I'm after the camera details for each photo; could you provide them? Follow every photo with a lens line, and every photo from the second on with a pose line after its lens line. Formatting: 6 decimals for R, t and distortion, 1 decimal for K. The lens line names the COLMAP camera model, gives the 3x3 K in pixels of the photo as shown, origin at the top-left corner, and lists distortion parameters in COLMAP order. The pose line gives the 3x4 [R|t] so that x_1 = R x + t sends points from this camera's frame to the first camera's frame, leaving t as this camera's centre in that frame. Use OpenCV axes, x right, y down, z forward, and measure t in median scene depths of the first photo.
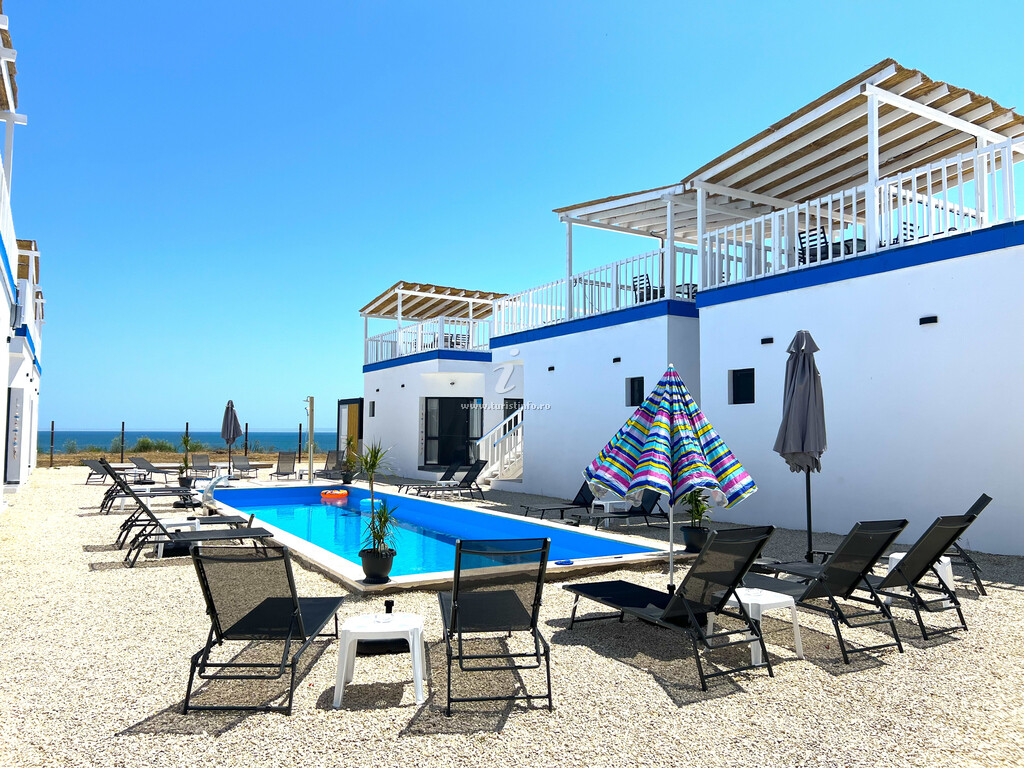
lens RADIAL K [[768.1, 0, 504.7], [0, 768.1, 379.5], [0, 0, 1]] dist [0.058943, -0.070910]
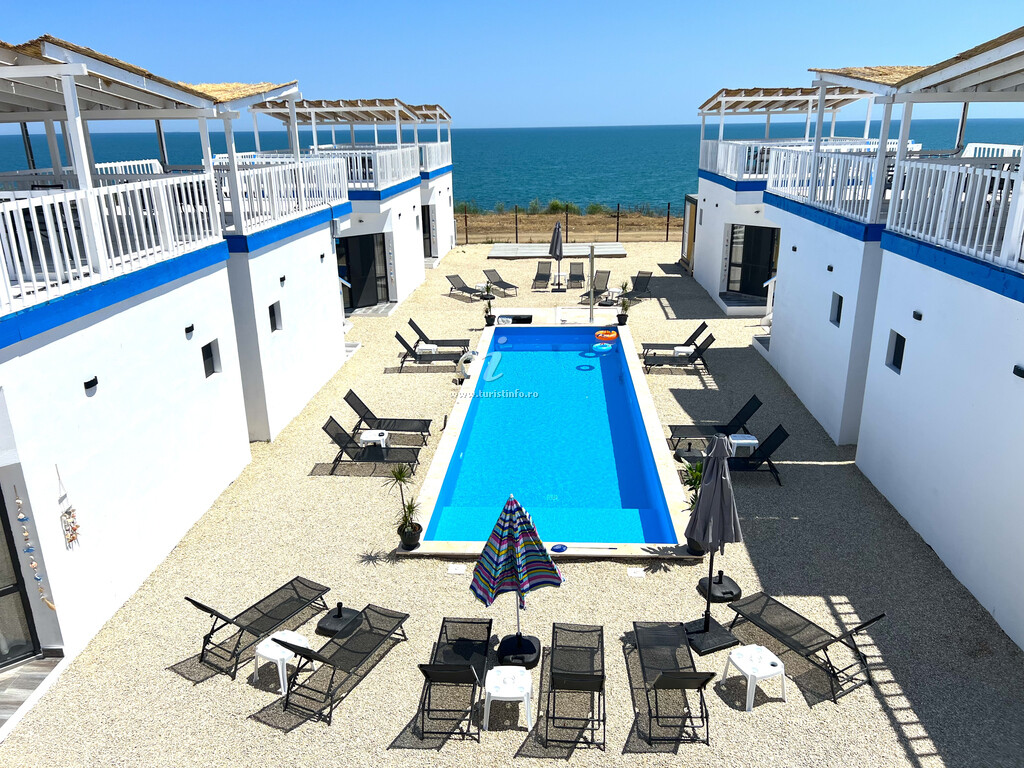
lens RADIAL K [[768.1, 0, 510.7], [0, 768.1, 387.9], [0, 0, 1]] dist [0.058943, -0.070910]
pose [[0.836244, 0.155585, -0.525823, 0.294883], [0.059589, 0.927443, 0.369188, -0.226180], [0.545110, -0.340064, 0.766297, 0.021887]]
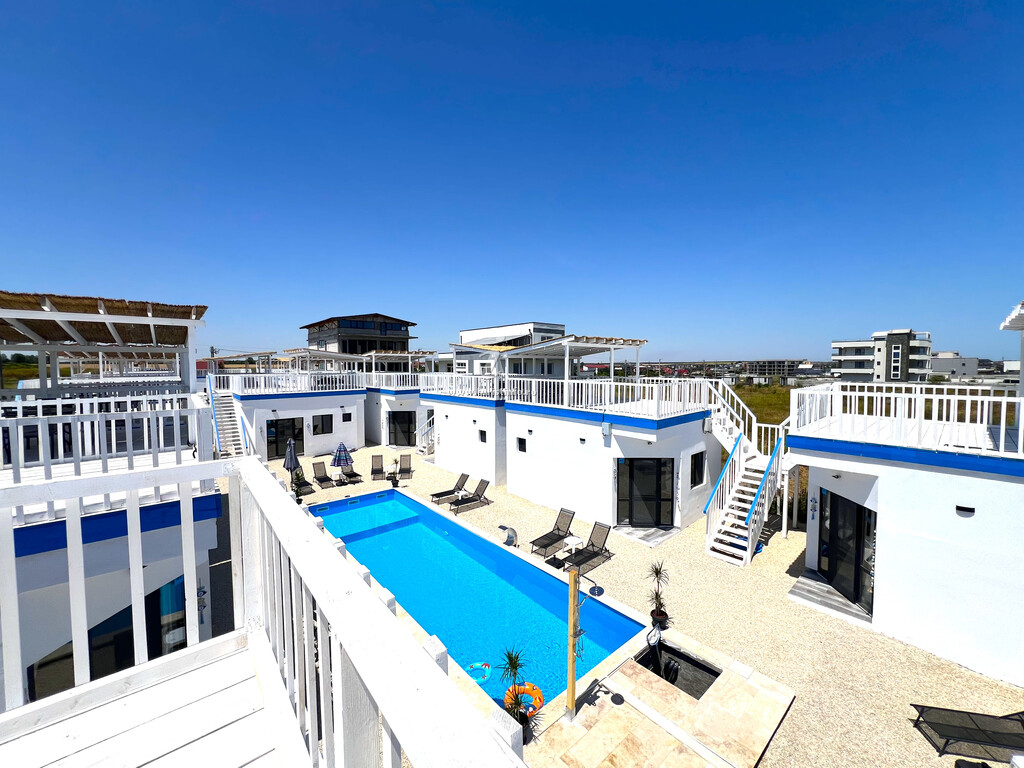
lens RADIAL K [[409.4, 0, 512.0], [0, 409.4, 382.7], [0, 0, 1]] dist [-0.003432, -0.000336]
pose [[0.982160, -0.014181, 0.187511, 0.025499], [-0.006803, 0.993821, 0.110790, -0.237477], [-0.187924, -0.110089, 0.975994, -0.170620]]
